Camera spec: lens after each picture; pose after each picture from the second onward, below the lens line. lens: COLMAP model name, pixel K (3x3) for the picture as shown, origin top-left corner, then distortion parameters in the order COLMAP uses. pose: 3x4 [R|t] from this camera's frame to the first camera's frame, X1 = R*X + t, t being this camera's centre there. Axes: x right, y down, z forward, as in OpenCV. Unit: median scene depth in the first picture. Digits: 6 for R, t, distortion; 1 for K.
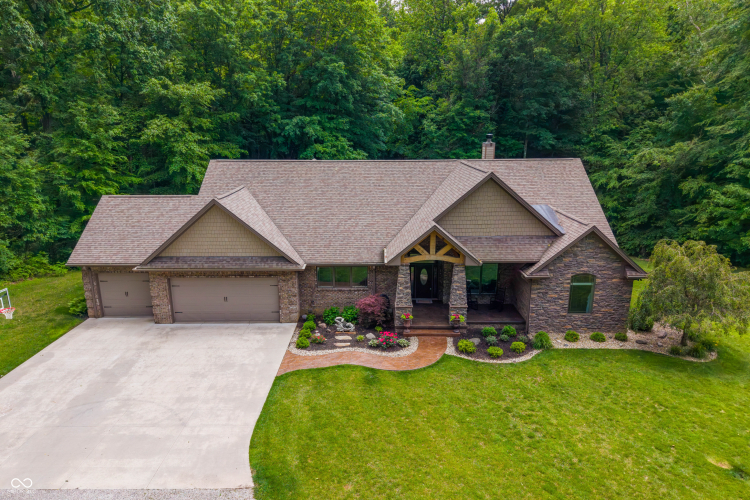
lens RADIAL K [[504.9, 0, 372.3], [0, 504.9, 267.6], [0, 0, 1]] dist [0.020428, -0.025780]
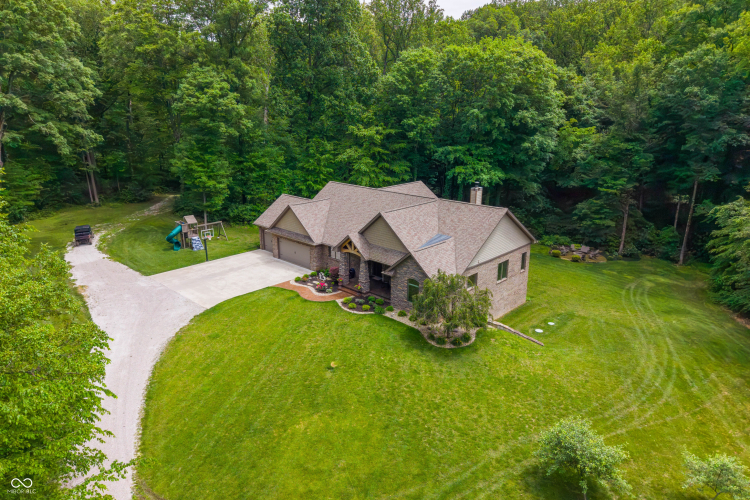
lens RADIAL K [[504.9, 0, 372.5], [0, 504.9, 252.1], [0, 0, 1]] dist [0.020428, -0.025780]
pose [[0.717618, 0.201563, -0.666631, 1.363054], [-0.187882, 0.977743, 0.093378, -0.198758], [0.670615, 0.058238, 0.739516, -0.320279]]
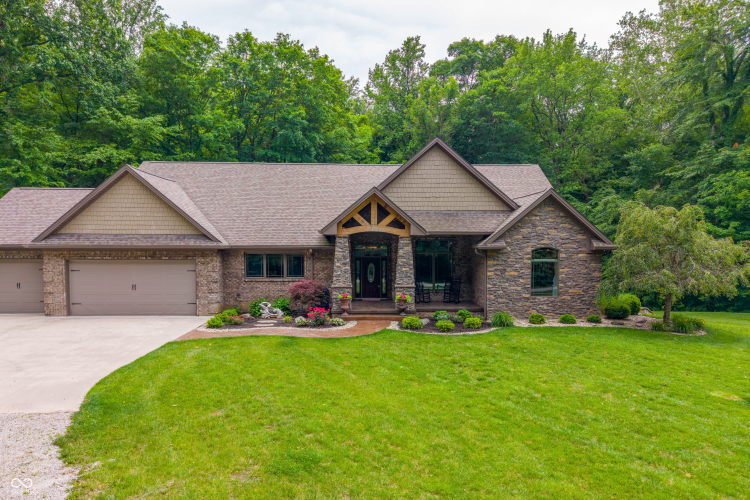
lens RADIAL K [[504.9, 0, 375.0], [0, 504.9, 273.6], [0, 0, 1]] dist [0.020428, -0.025780]
pose [[0.999231, 0.003811, 0.039013, 0.084322], [0.004494, 0.977564, -0.210591, 0.230884], [-0.038940, 0.210604, 0.976796, 0.155854]]
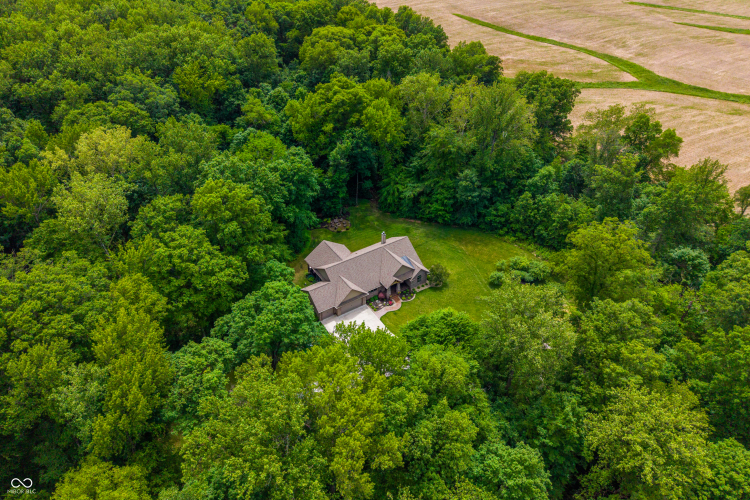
lens RADIAL K [[504.9, 0, 373.3], [0, 504.9, 249.0], [0, 0, 1]] dist [0.020428, -0.025780]
pose [[0.836783, -0.323687, 0.441612, -1.961827], [0.136612, 0.904464, 0.404083, -2.179532], [-0.530218, -0.277800, 0.801059, -2.519287]]
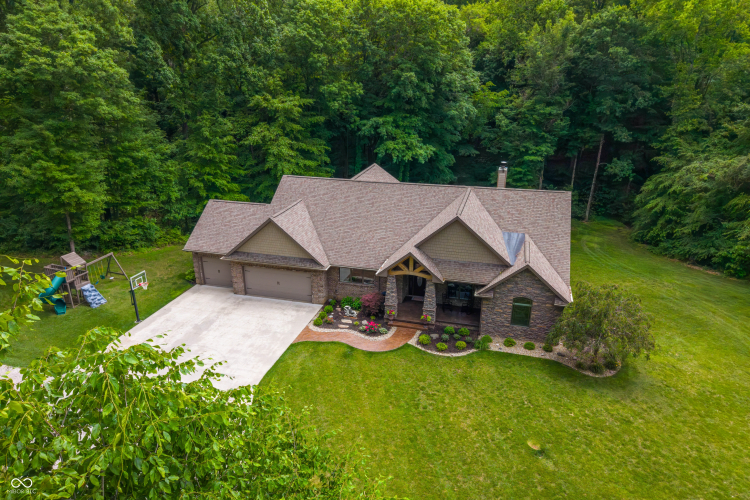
lens RADIAL K [[504.9, 0, 371.1], [0, 504.9, 270.8], [0, 0, 1]] dist [0.020428, -0.025780]
pose [[0.963841, 0.104833, -0.244990, 0.337723], [-0.074731, 0.988810, 0.129110, -0.189351], [0.255783, -0.106133, 0.960891, -0.344947]]
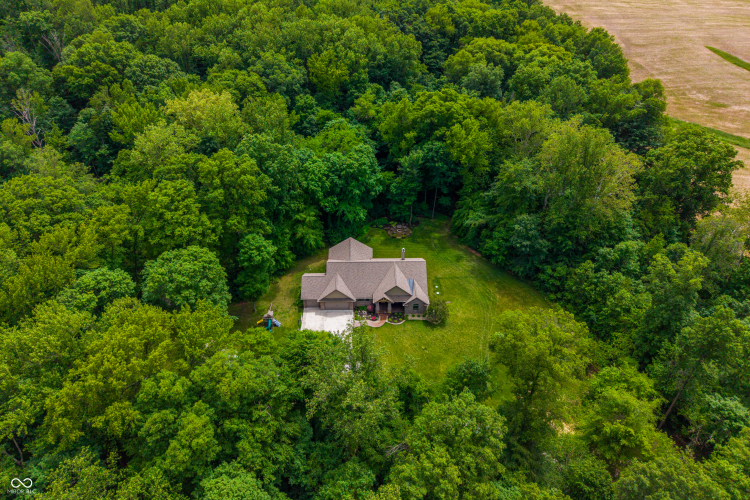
lens RADIAL K [[504.9, 0, 369.7], [0, 504.9, 236.8], [0, 0, 1]] dist [0.020428, -0.025780]
pose [[0.999899, -0.003184, 0.013819, -0.068154], [-0.001921, 0.935093, 0.354398, -2.127523], [-0.014050, -0.354389, 0.934993, -2.999784]]
